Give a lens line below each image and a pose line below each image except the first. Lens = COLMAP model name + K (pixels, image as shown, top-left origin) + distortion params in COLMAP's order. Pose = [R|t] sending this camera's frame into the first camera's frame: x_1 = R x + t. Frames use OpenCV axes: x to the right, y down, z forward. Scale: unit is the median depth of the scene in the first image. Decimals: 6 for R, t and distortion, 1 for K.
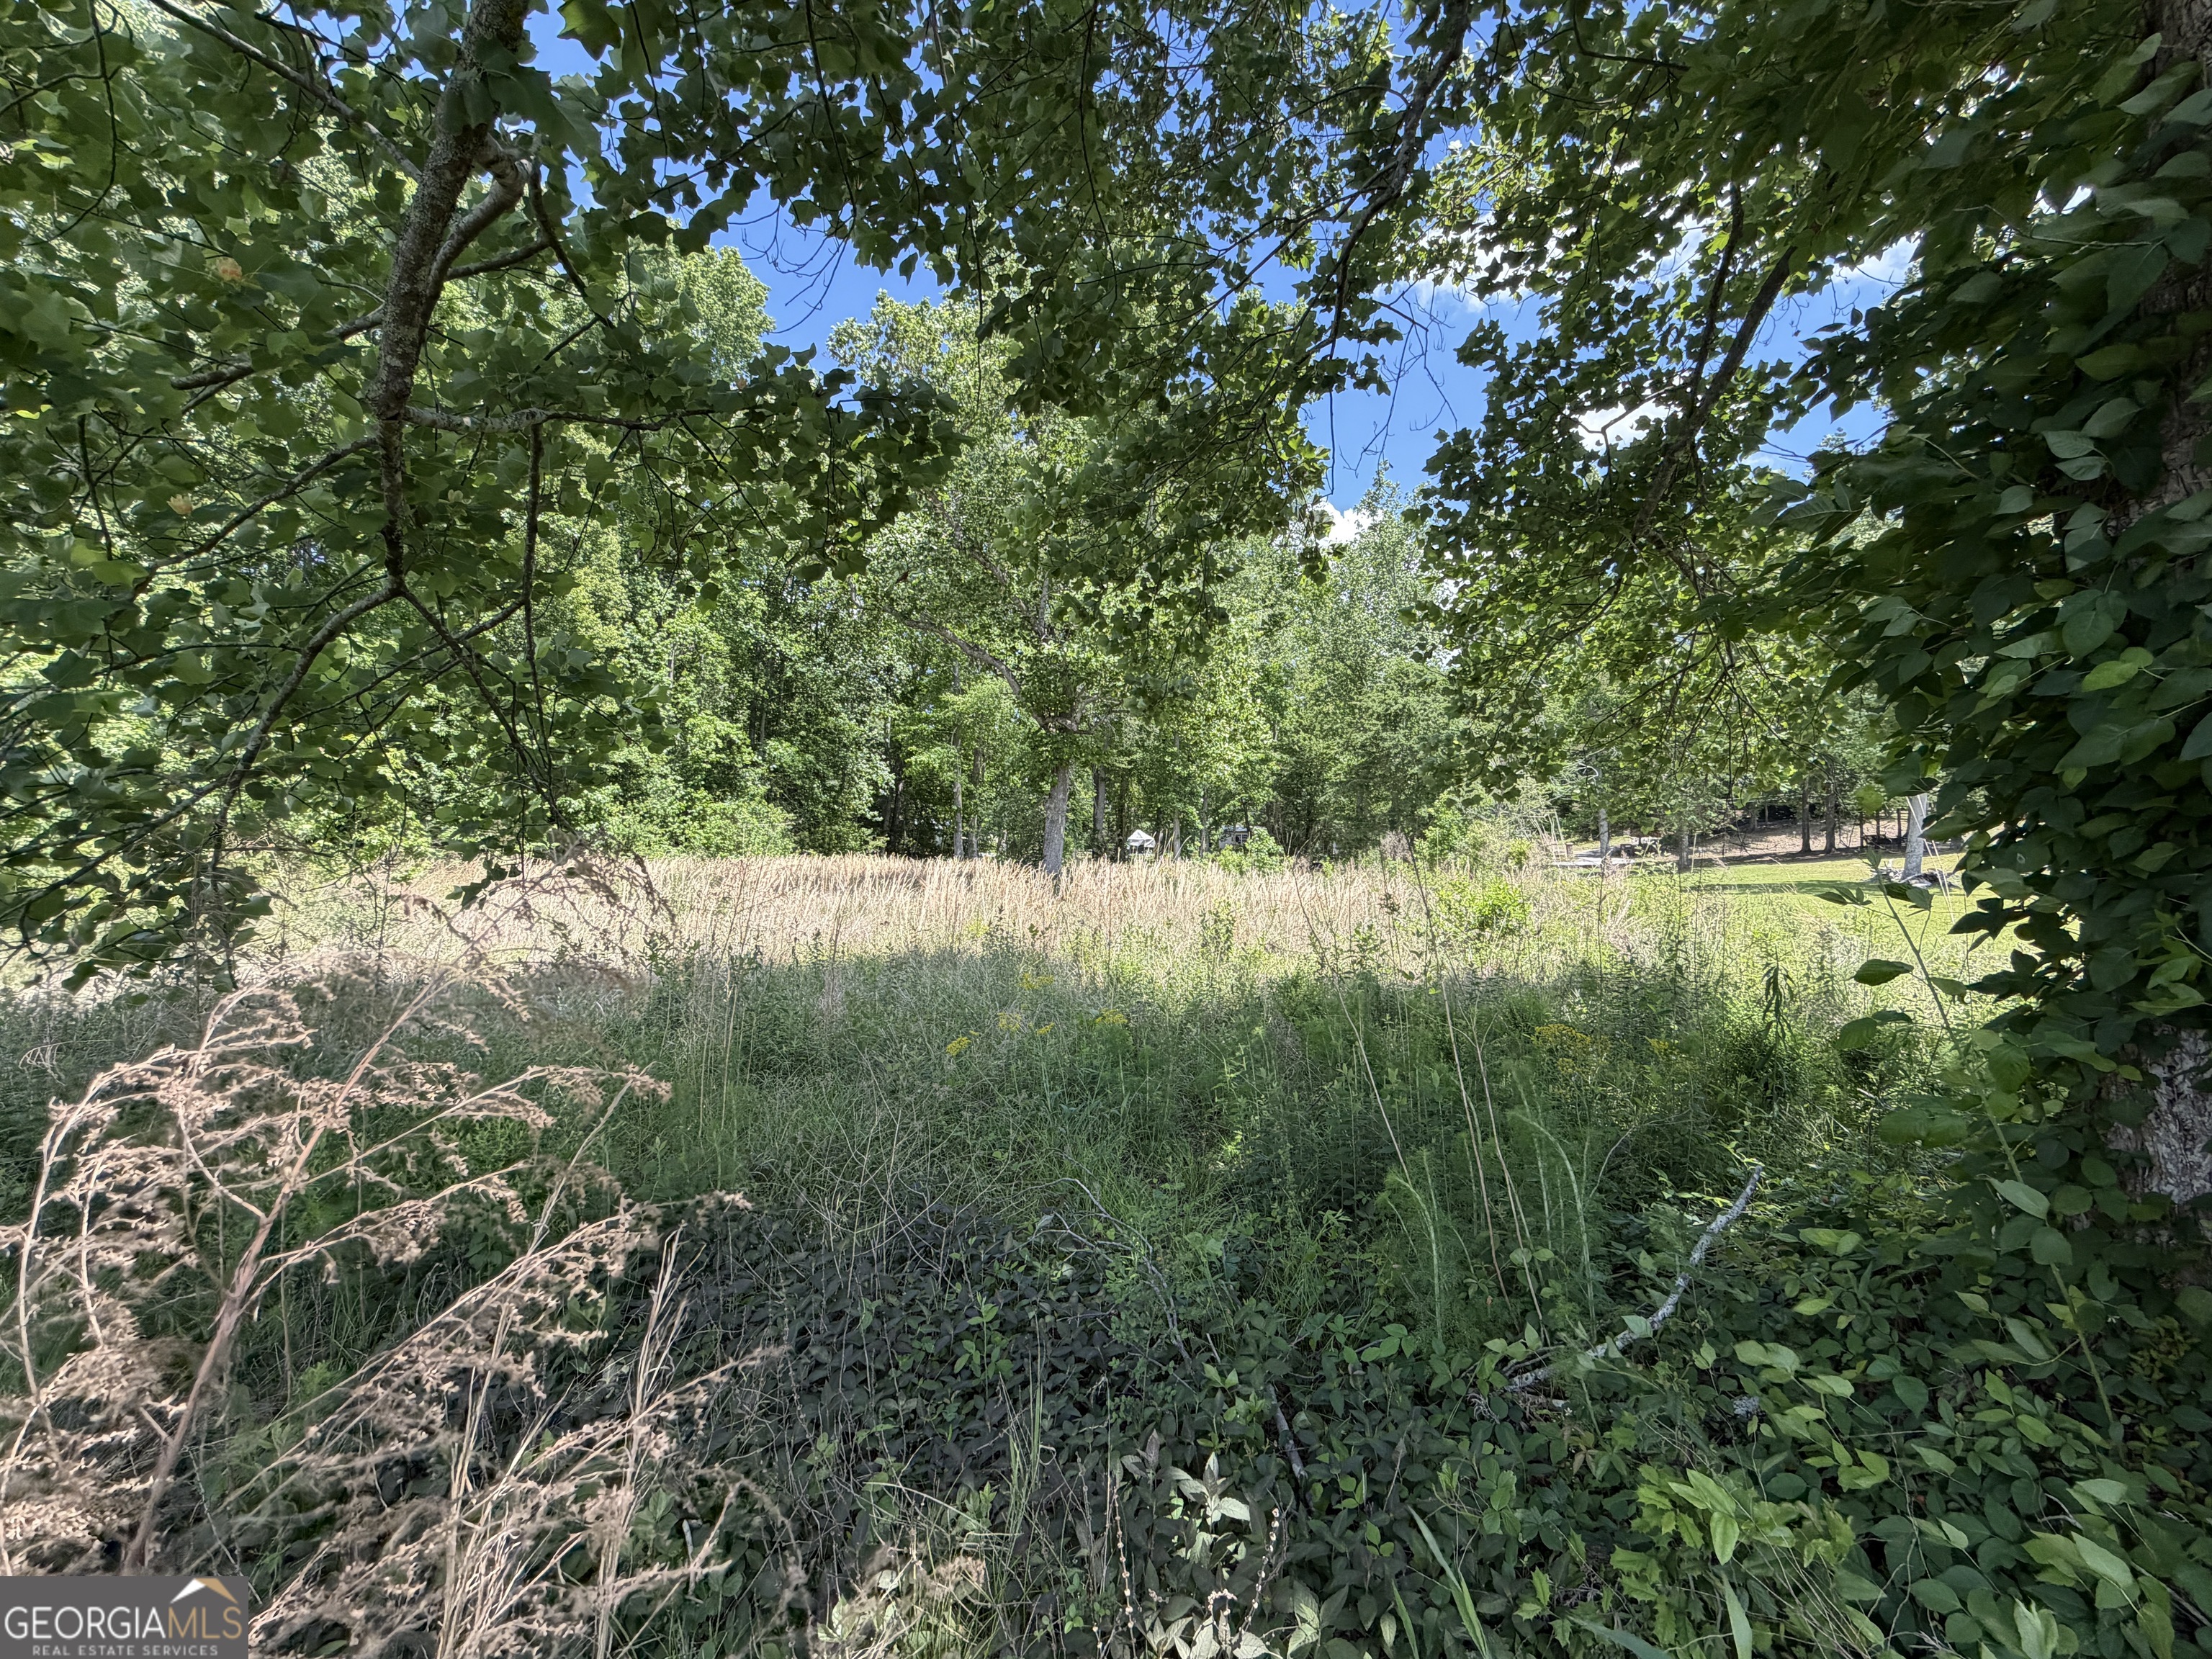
lens RADIAL K [[909.2, 0, 1104.7], [0, 909.2, 834.2], [0, 0, 1]] dist [0.000055, 0.000540]
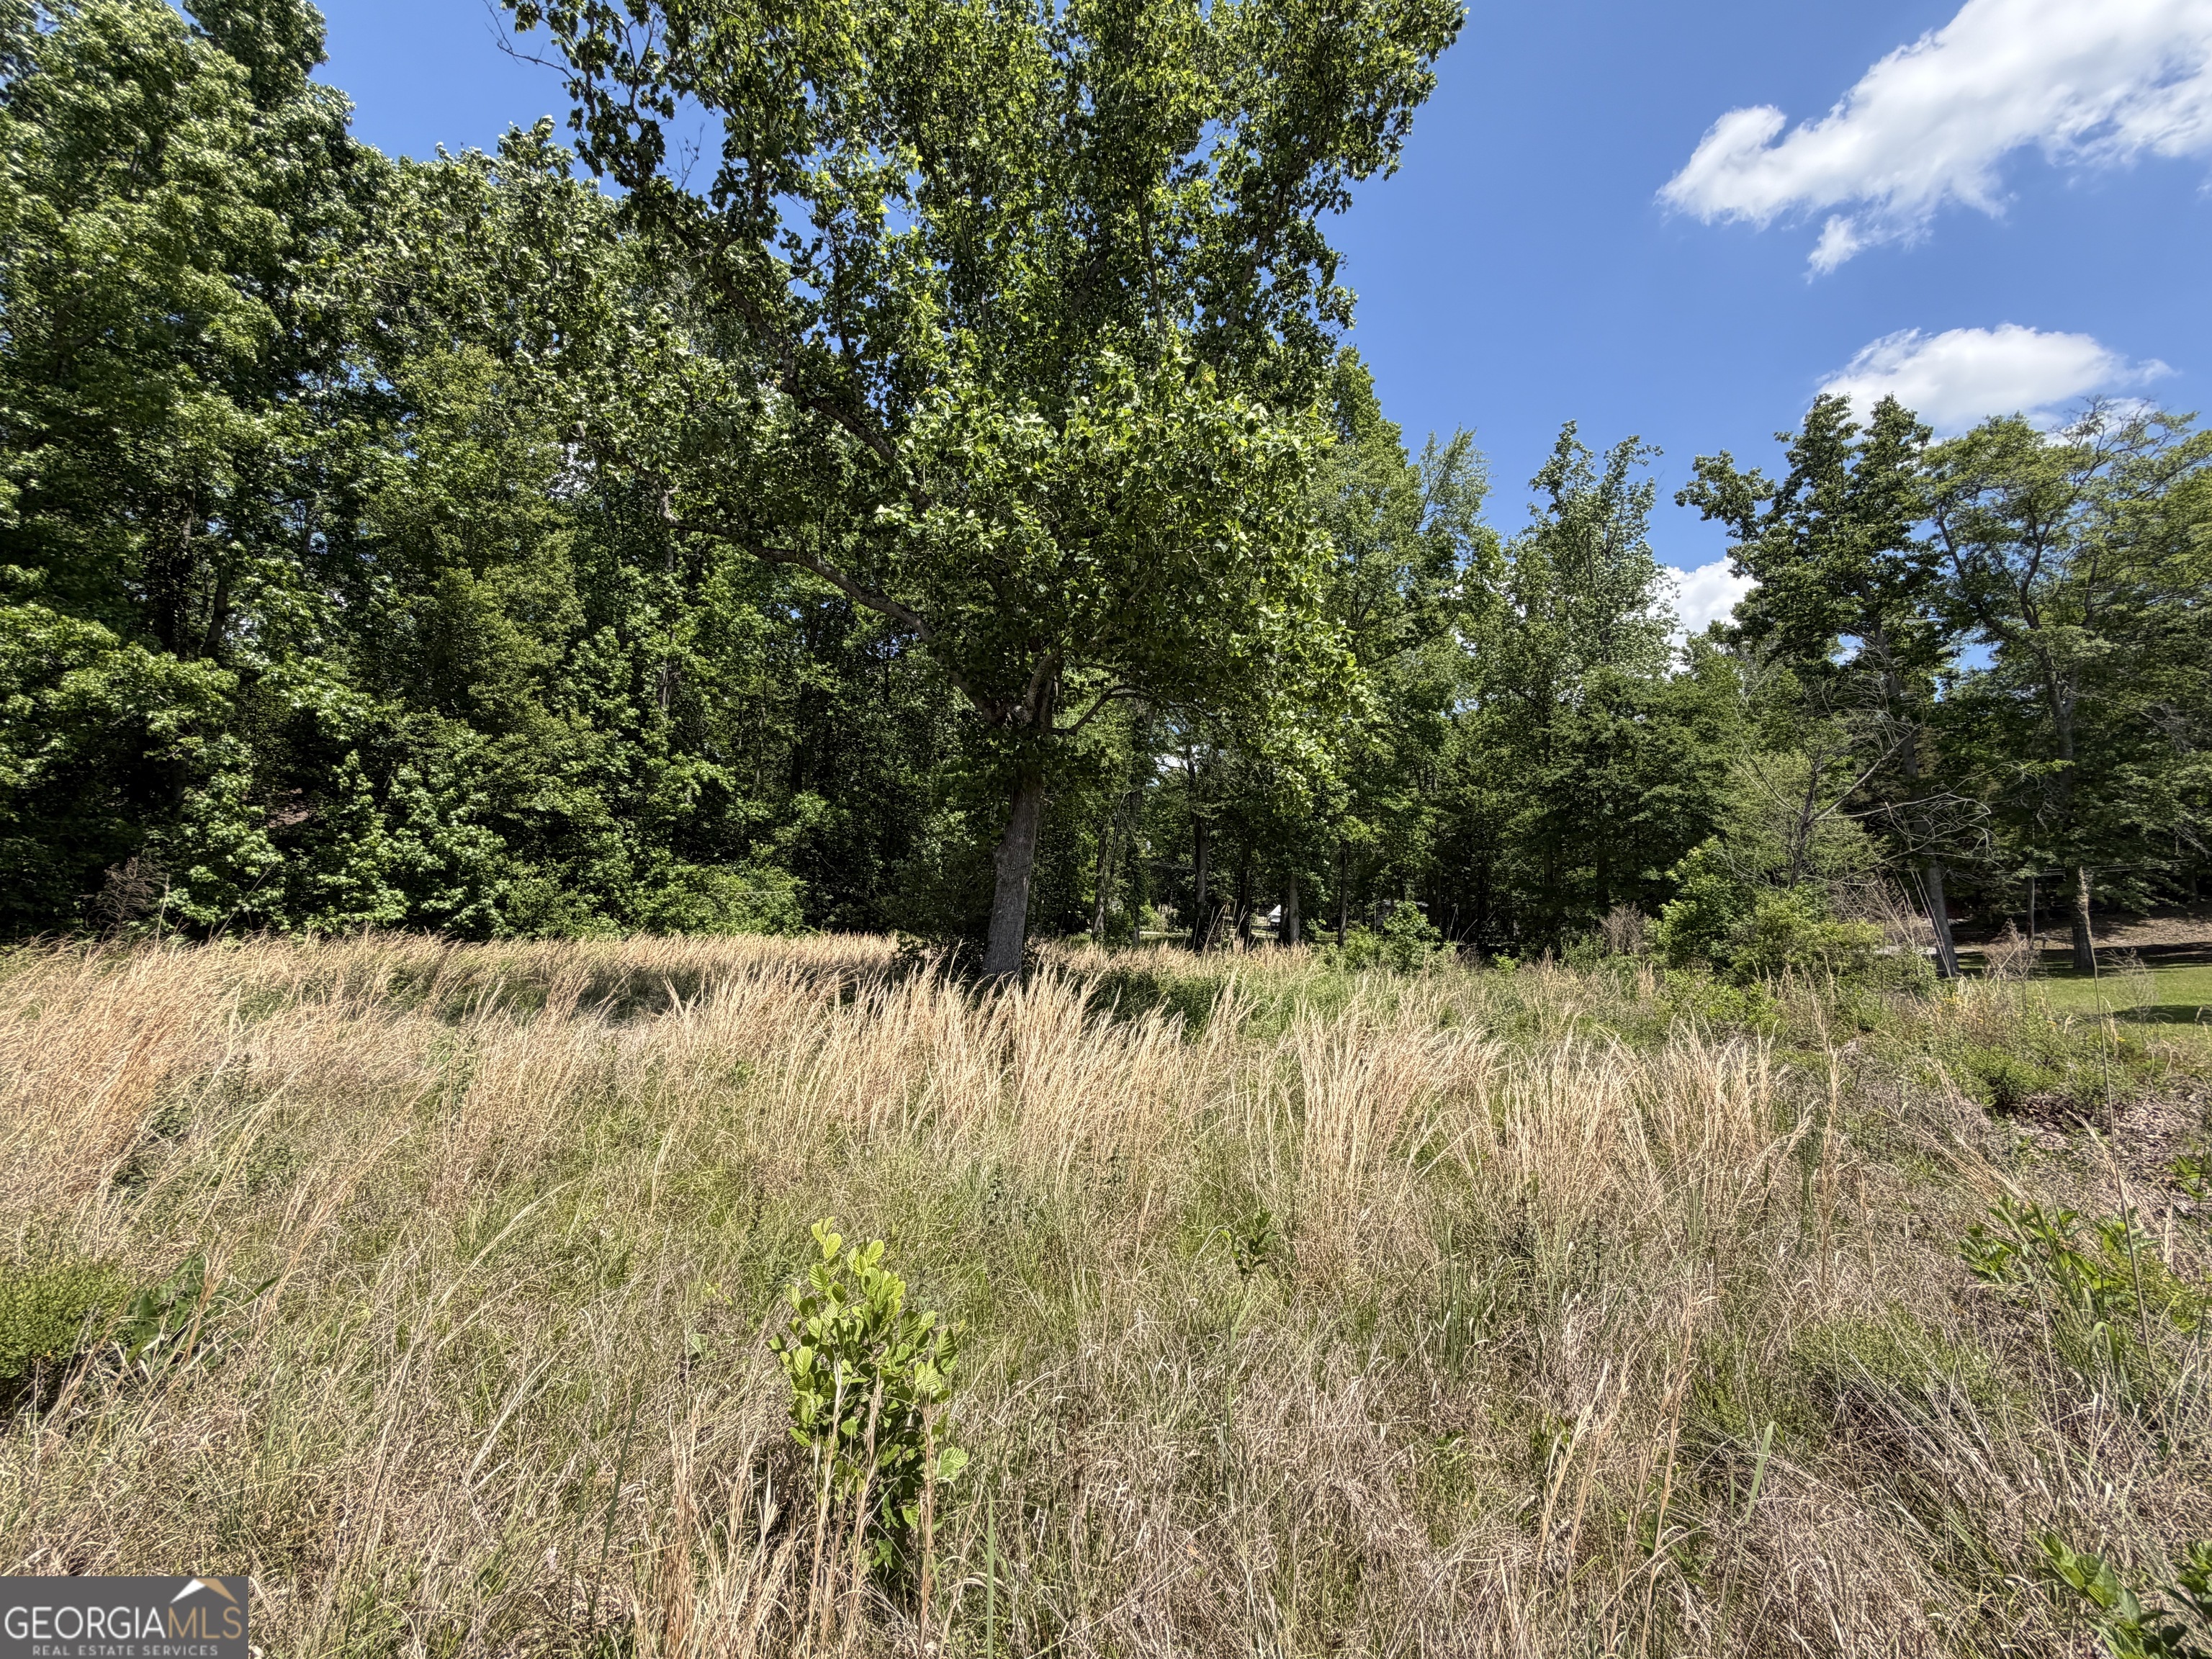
lens RADIAL K [[909.2, 0, 1107.1], [0, 909.2, 823.6], [0, 0, 1]] dist [0.000055, 0.000540]
pose [[0.985370, -0.009112, -0.170188, 0.061589], [-0.007317, 0.995387, -0.095659, 0.002808], [0.170274, 0.095505, 0.980758, 0.257418]]
